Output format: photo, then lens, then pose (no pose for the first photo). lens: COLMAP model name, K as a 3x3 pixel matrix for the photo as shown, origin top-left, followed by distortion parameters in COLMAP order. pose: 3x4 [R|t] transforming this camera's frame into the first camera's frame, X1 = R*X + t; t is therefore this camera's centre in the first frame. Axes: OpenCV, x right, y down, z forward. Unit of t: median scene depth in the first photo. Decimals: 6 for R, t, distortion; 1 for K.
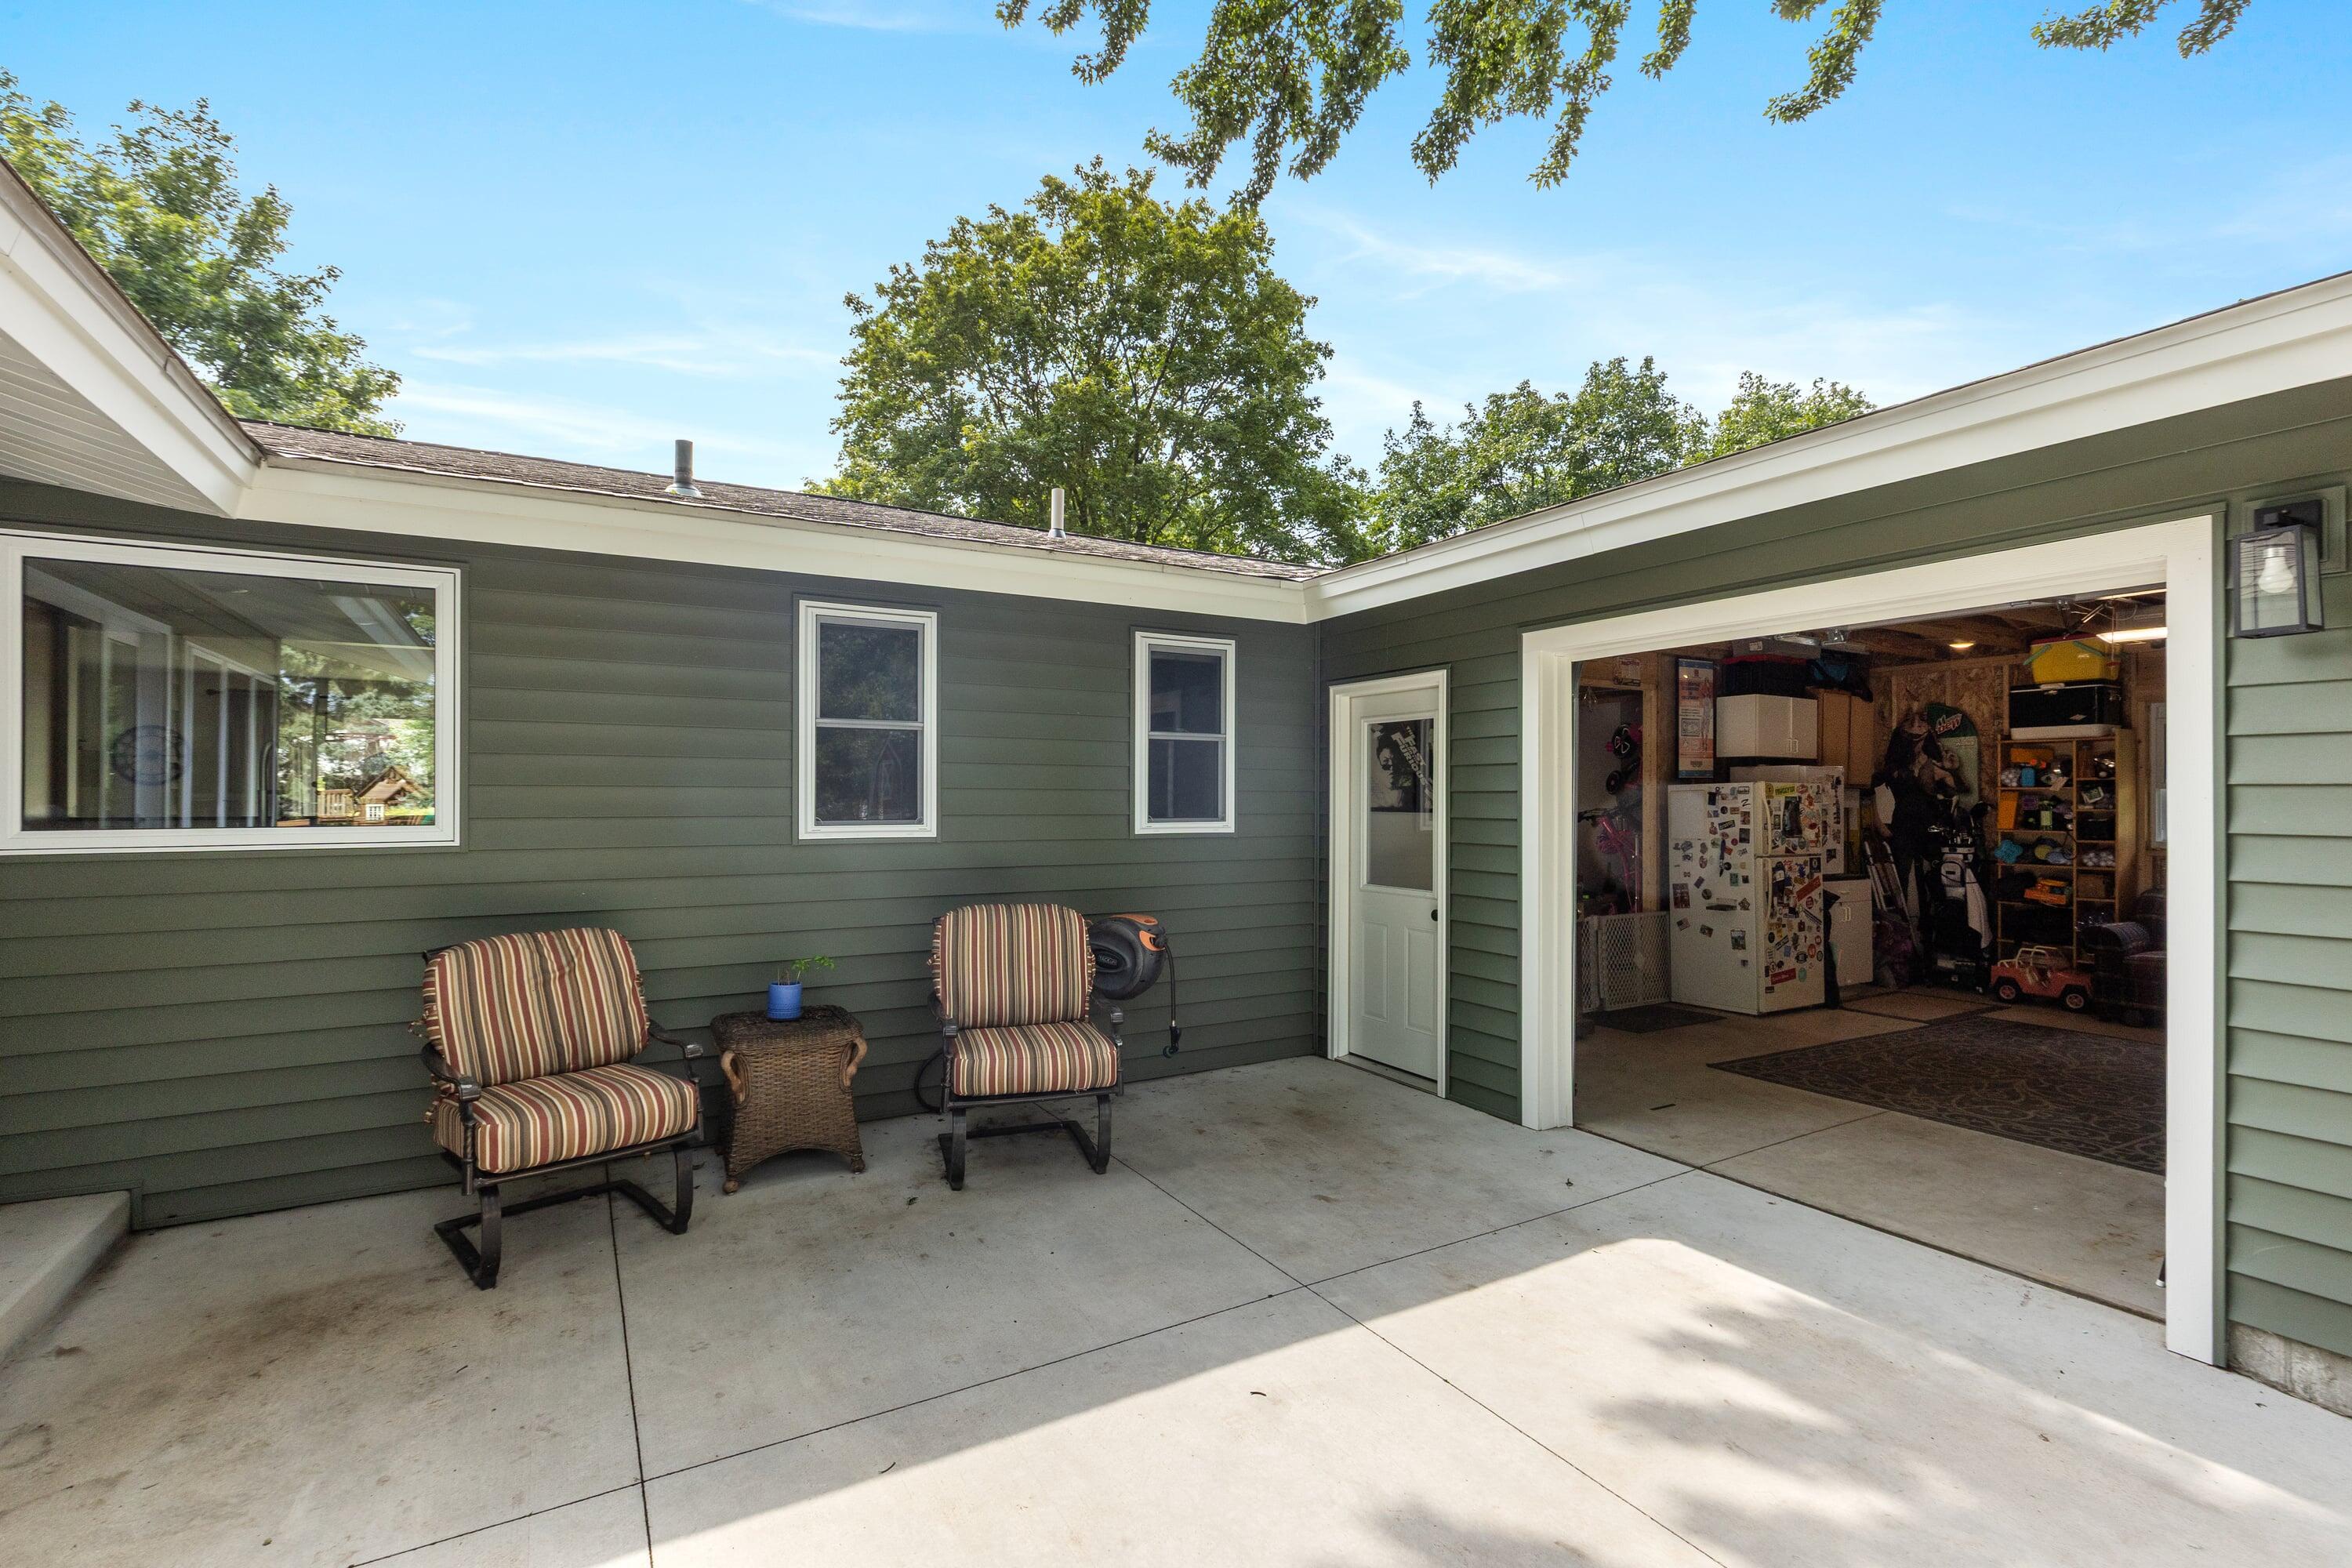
lens RADIAL K [[1057.5, 0, 1181.6], [0, 1057.5, 789.0], [0, 0, 1]] dist [0.000758, 0.000394]
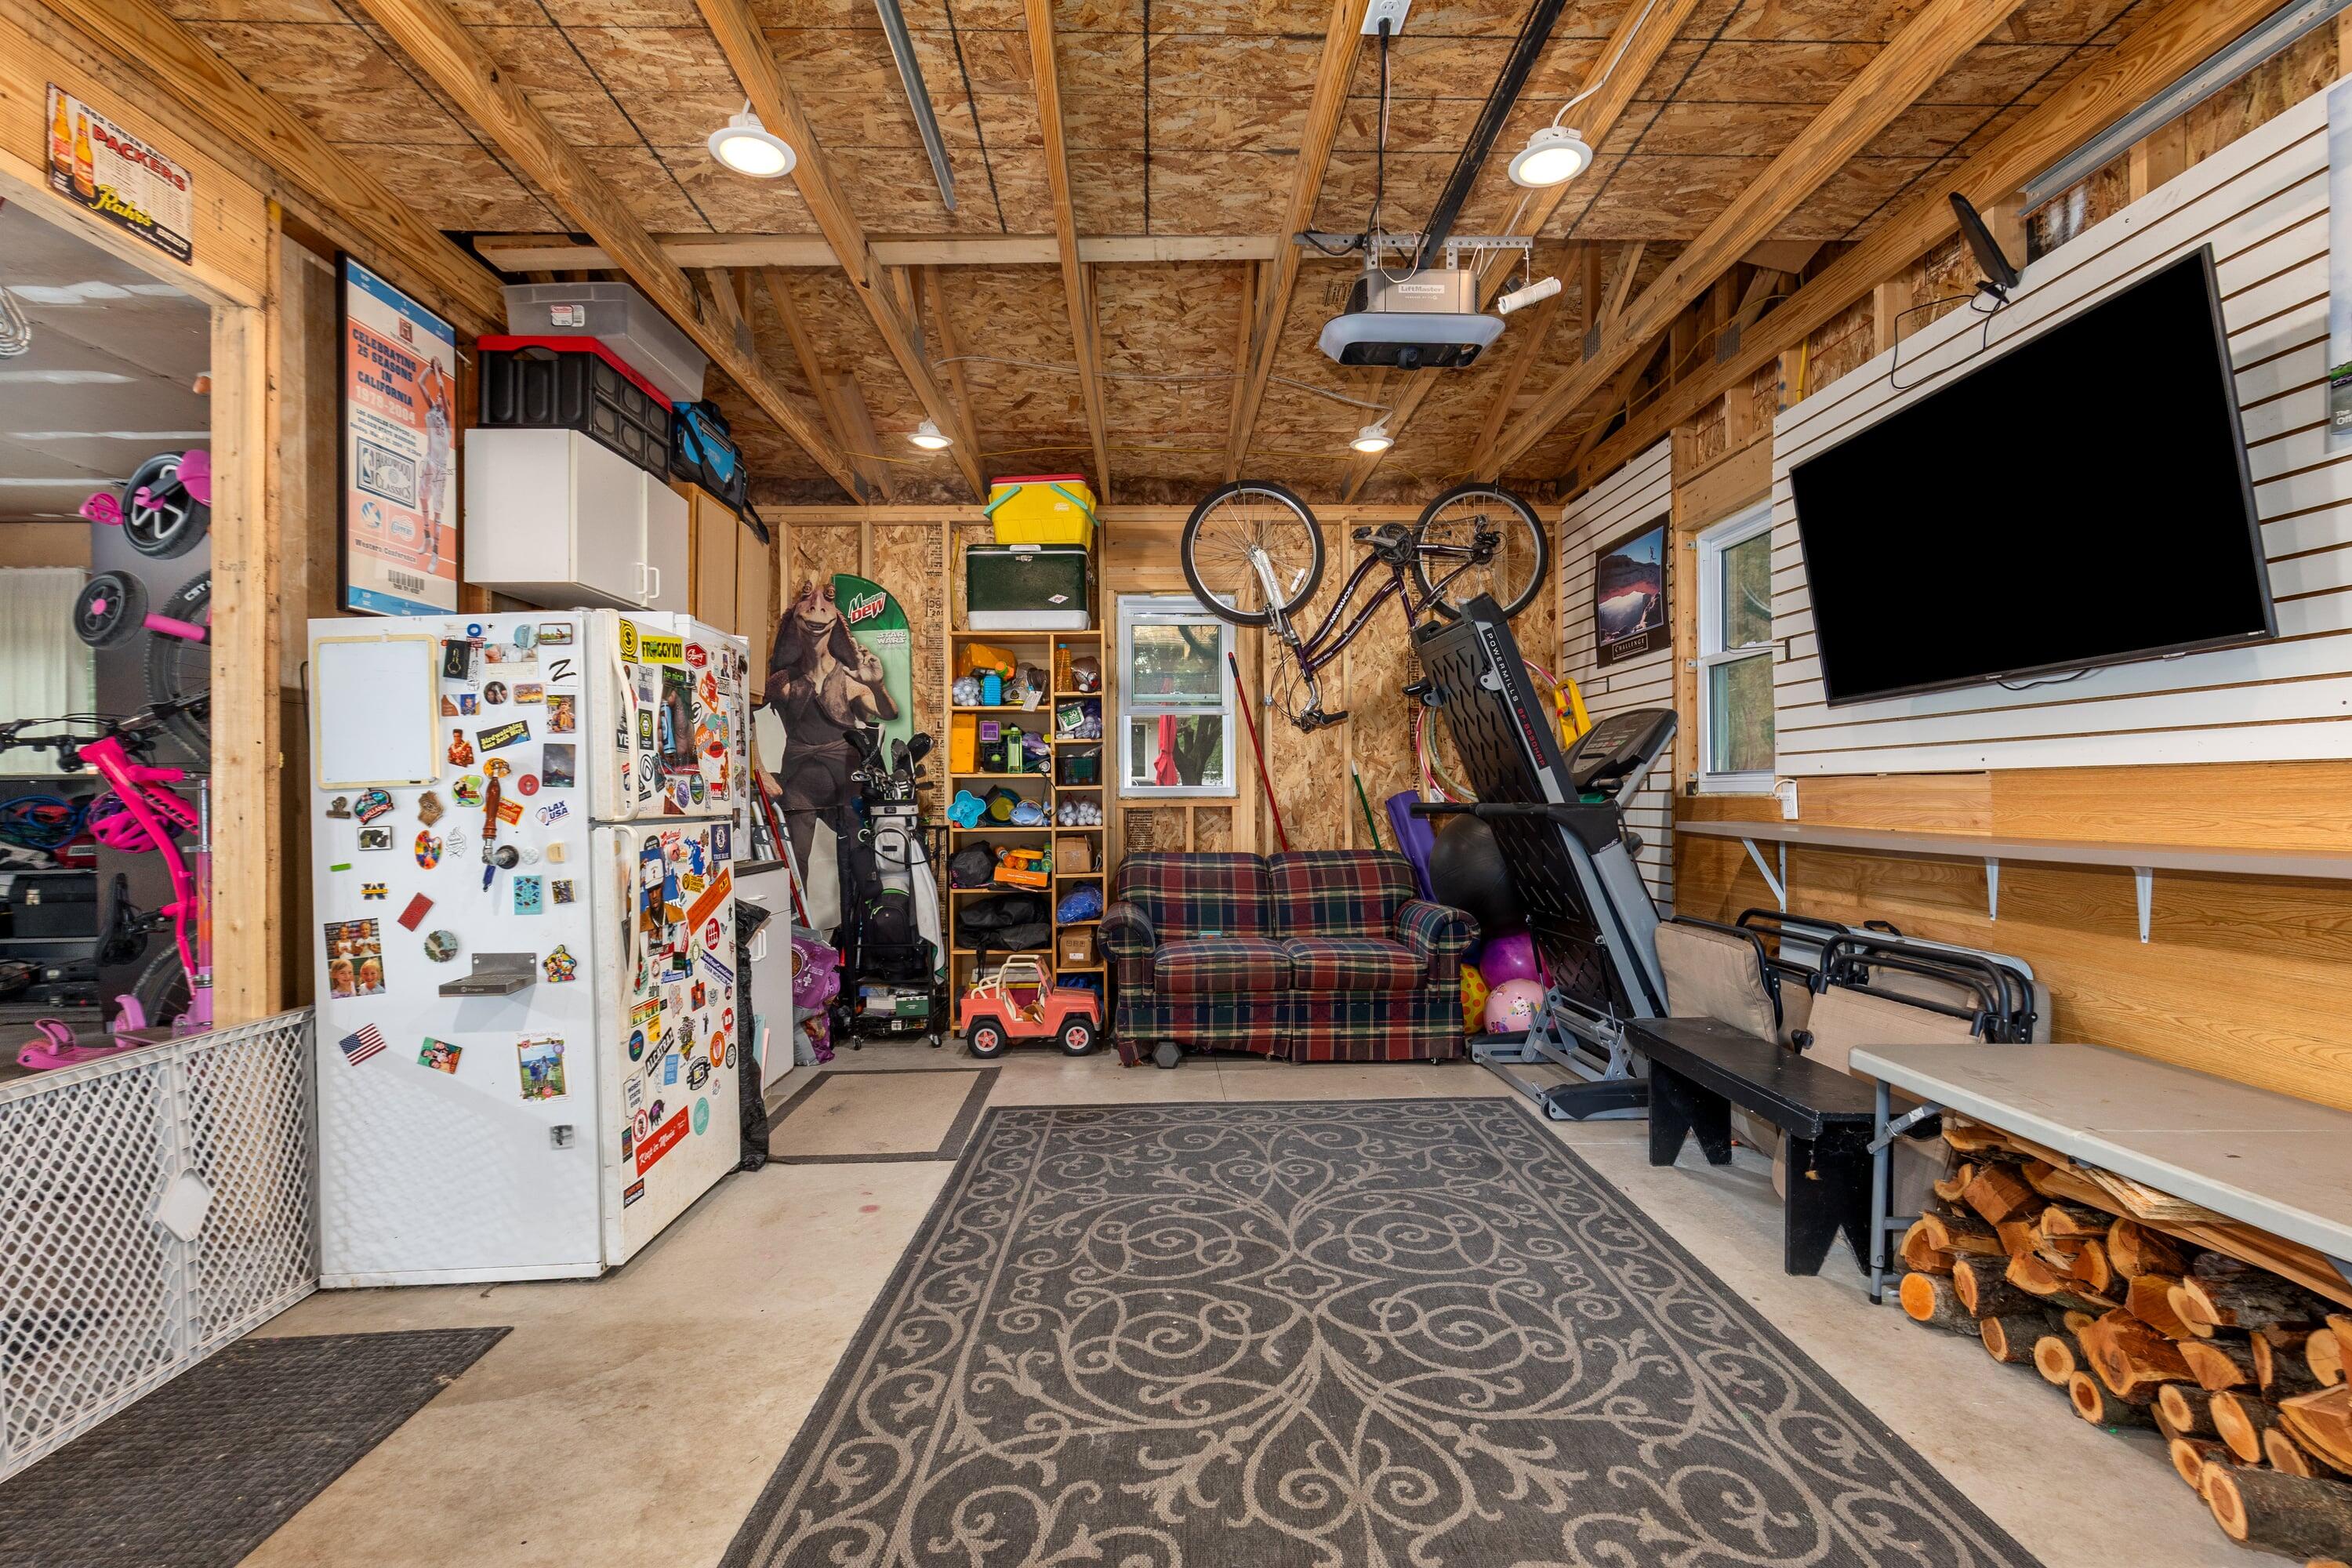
lens RADIAL K [[1057.5, 0, 1181.6], [0, 1057.5, 789.0], [0, 0, 1]] dist [0.000758, 0.000394]
pose [[0.475993, -0.003147, 0.879443, 0.305428], [0.002890, 0.999994, 0.002013, 0.048662], [-0.879444, 0.001583, 0.475999, 0.617291]]
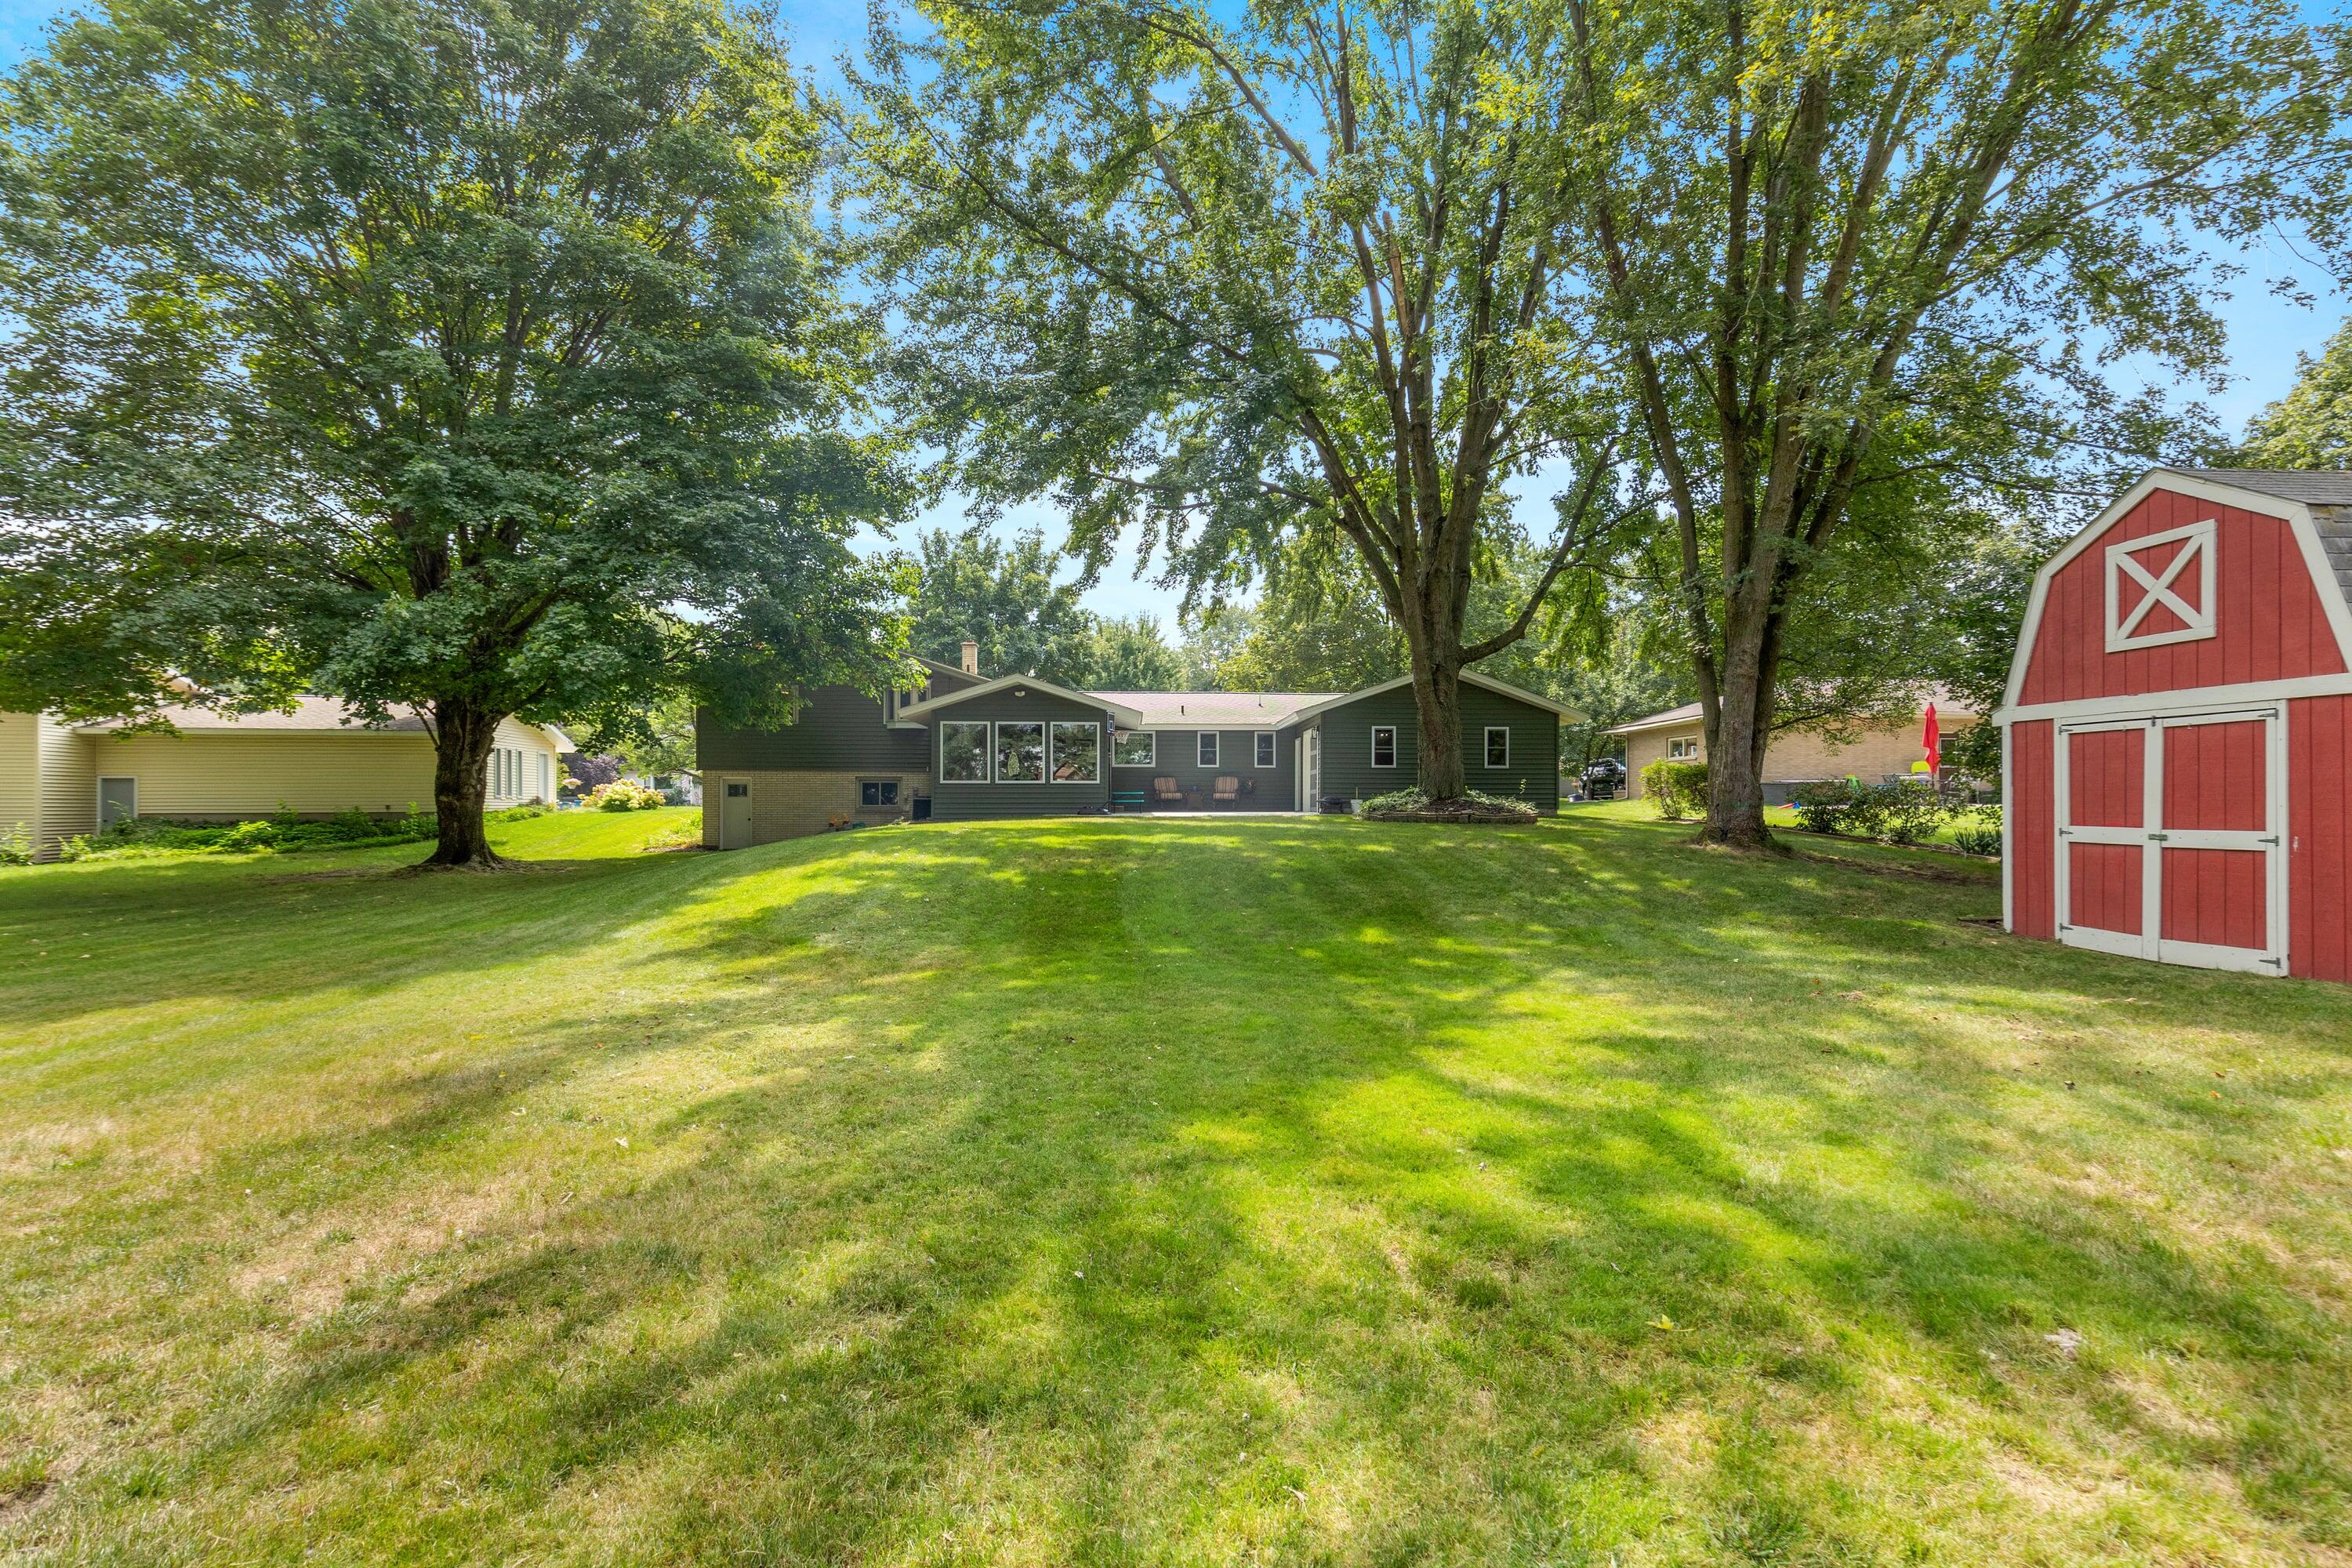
lens RADIAL K [[1057.5, 0, 1181.6], [0, 1057.5, 789.0], [0, 0, 1]] dist [0.000758, 0.000394]
pose [[0.889884, -0.005831, -0.456149, 2.633337], [0.003158, 0.999973, -0.006621, 0.234220], [0.456175, 0.004451, 0.889879, -5.064165]]
